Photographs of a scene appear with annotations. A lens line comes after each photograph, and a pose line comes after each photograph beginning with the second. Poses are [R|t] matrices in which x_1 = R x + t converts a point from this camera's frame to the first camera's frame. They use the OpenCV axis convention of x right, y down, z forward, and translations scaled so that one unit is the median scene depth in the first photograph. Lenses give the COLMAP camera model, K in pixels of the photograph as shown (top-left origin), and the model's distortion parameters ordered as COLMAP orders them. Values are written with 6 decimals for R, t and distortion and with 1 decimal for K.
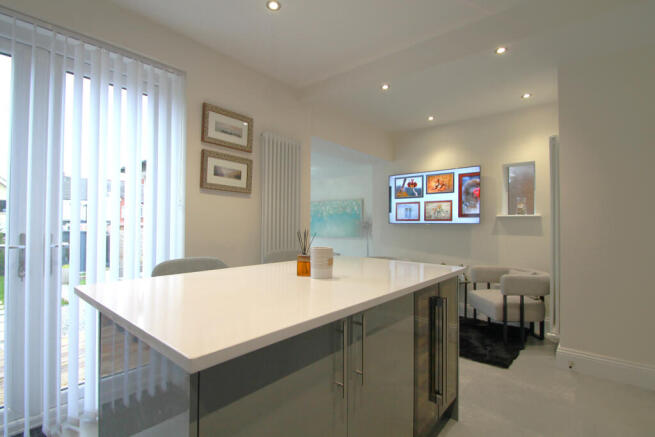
lens RADIAL K [[309.8, 0, 328.9], [0, 309.8, 219.1], [0, 0, 1]] dist [-0.010067, -0.002879]
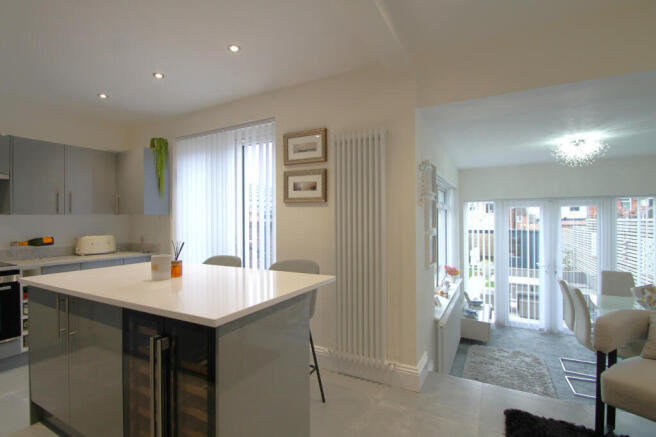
lens RADIAL K [[310.2, 0, 329.2], [0, 310.2, 217.3], [0, 0, 1]] dist [-0.010067, -0.002879]
pose [[0.227780, -0.020282, -0.973501, 0.798495], [0.017828, 0.999702, -0.016657, -0.016525], [0.973549, -0.013561, 0.228073, 0.839243]]
